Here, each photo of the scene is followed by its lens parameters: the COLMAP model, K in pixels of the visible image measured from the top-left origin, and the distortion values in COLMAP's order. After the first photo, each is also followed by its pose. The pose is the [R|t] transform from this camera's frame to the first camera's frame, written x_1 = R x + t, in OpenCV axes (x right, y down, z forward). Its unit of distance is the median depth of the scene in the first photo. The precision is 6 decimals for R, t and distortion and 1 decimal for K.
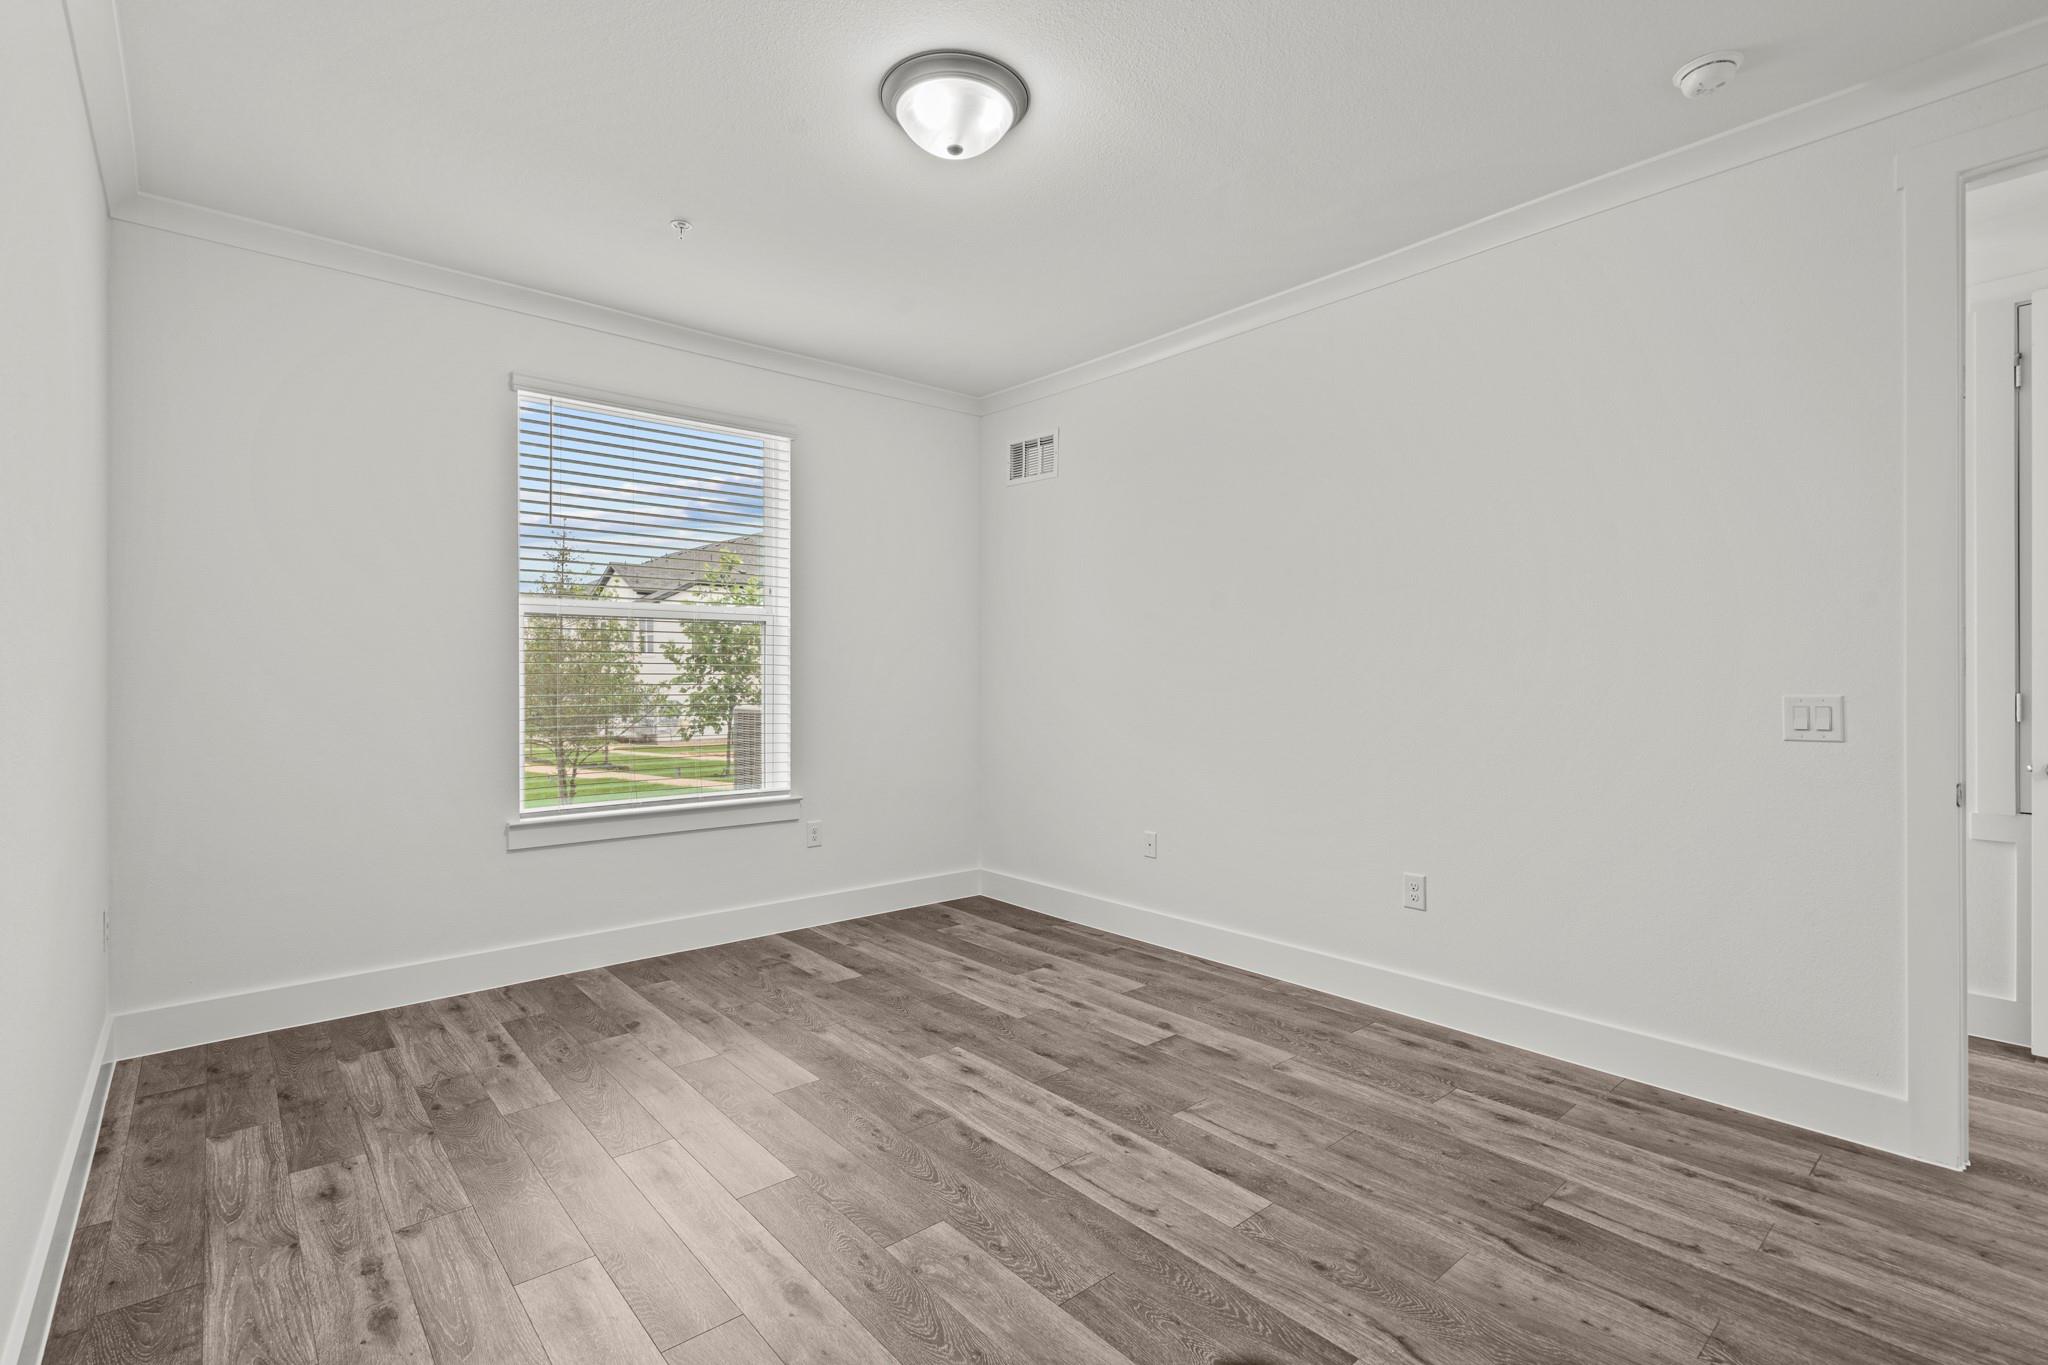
lens RADIAL K [[932.9, 0, 1006.2], [0, 932.9, 675.4], [0, 0, 1]] dist [-0.004068, 0.000764]
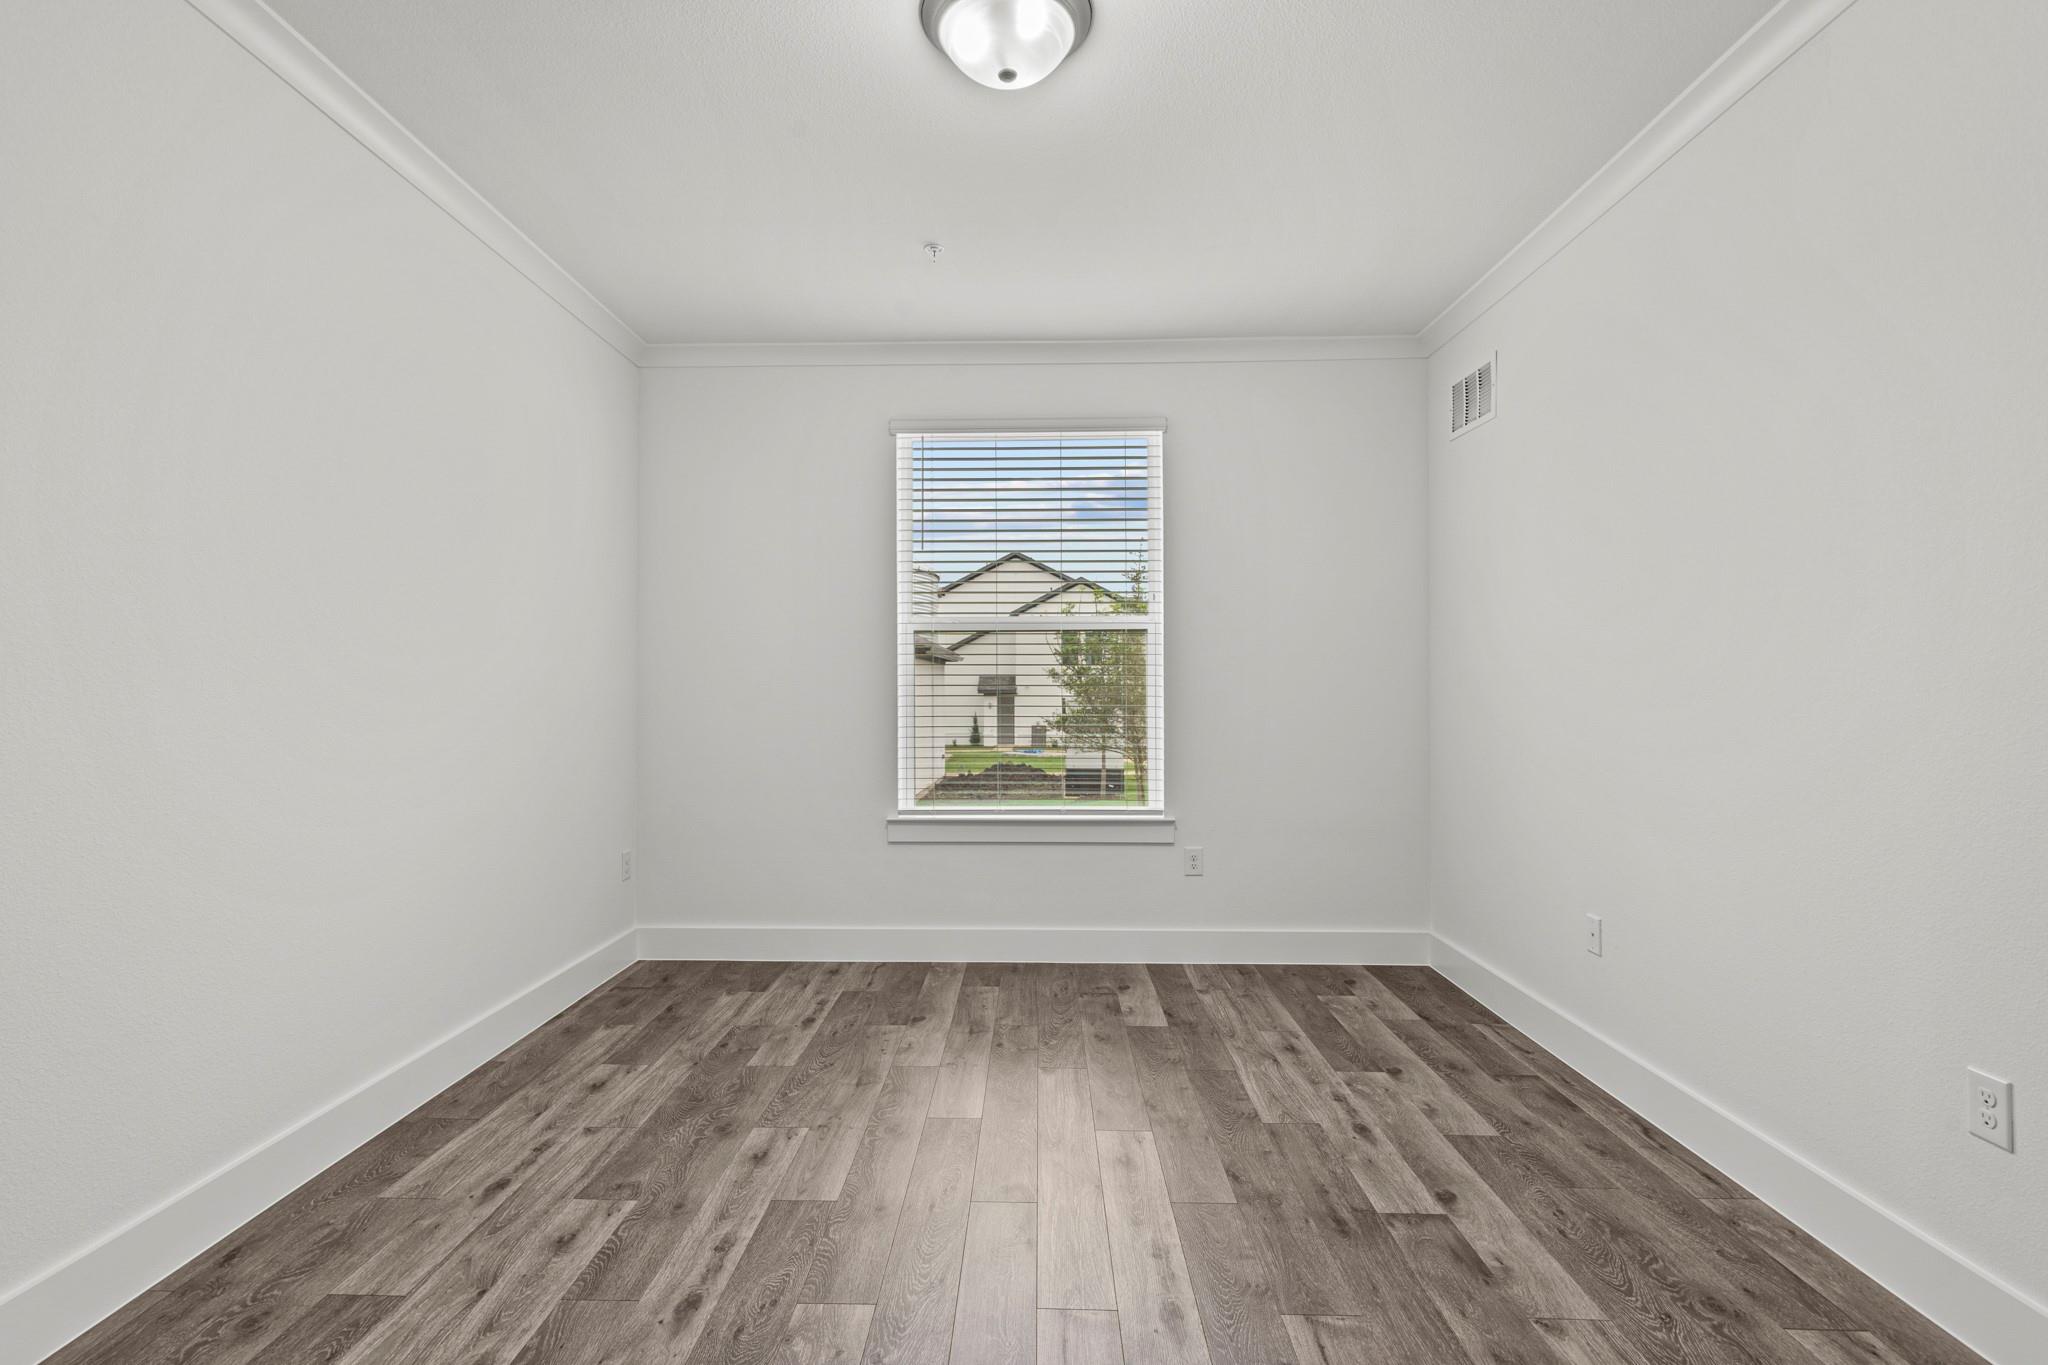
lens RADIAL K [[964.5, 0, 1007.3], [0, 964.5, 679.6], [0, 0, 1]] dist [-0.000804, 0.001603]
pose [[0.741687, -0.008204, -0.670696, 0.423197], [0.002758, 0.999954, -0.009182, 0.002362], [0.670741, 0.004960, 0.741675, 0.267465]]
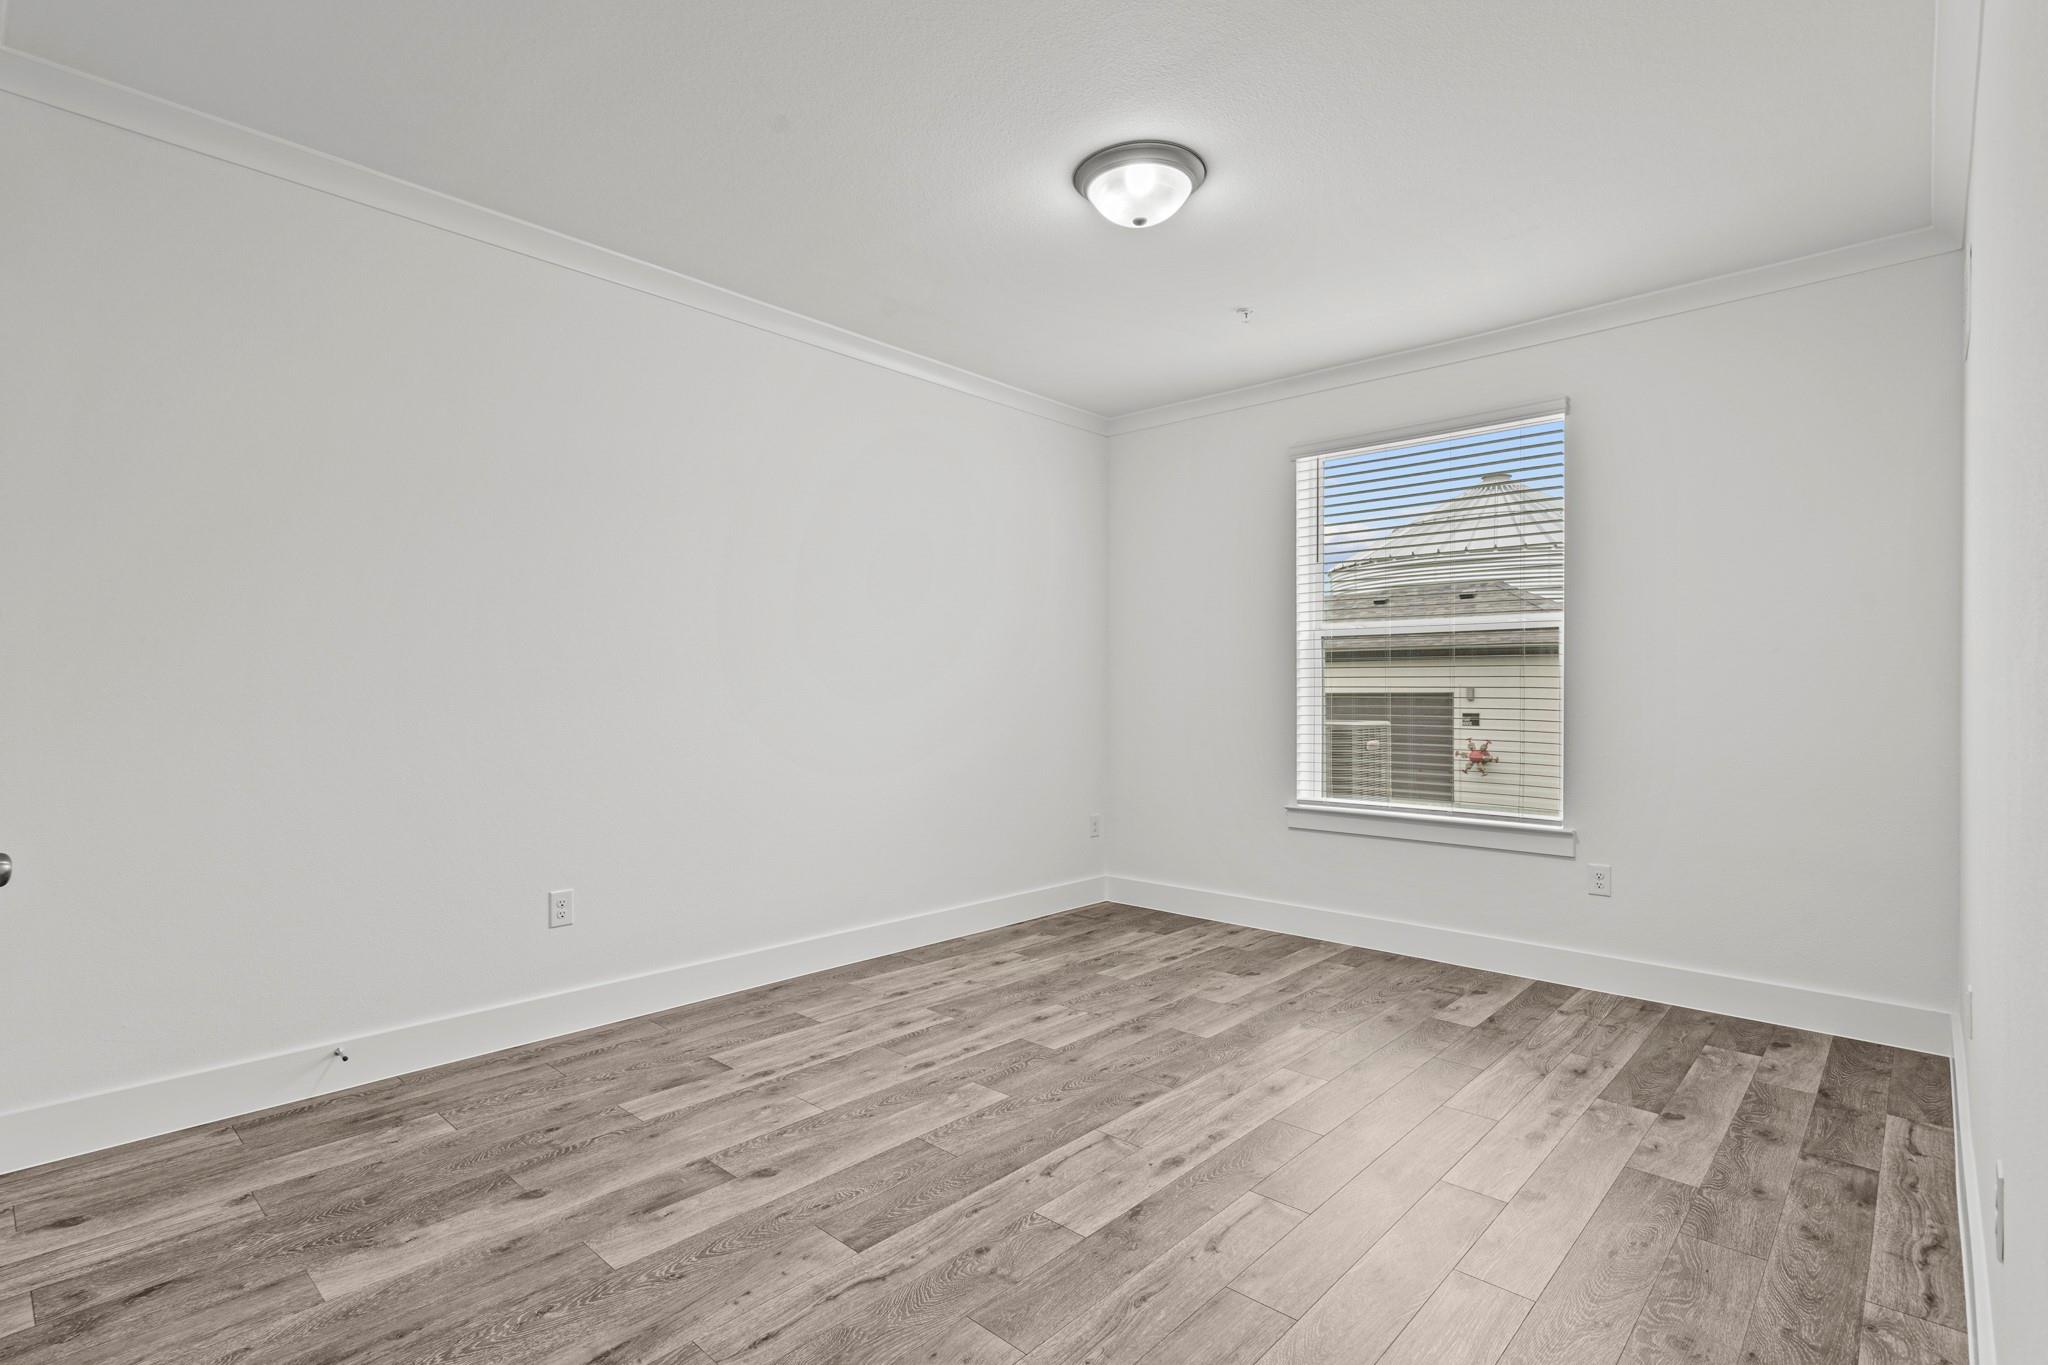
lens RADIAL K [[980.6, 0, 1005.0], [0, 980.6, 694.8], [0, 0, 1]] dist [0.001043, 0.001596]
pose [[0.112662, 0.003631, -0.993627, 0.874139], [-0.000412, 0.999993, 0.003608, 0.004189], [0.993633, 0.000003, 0.112662, 0.551375]]
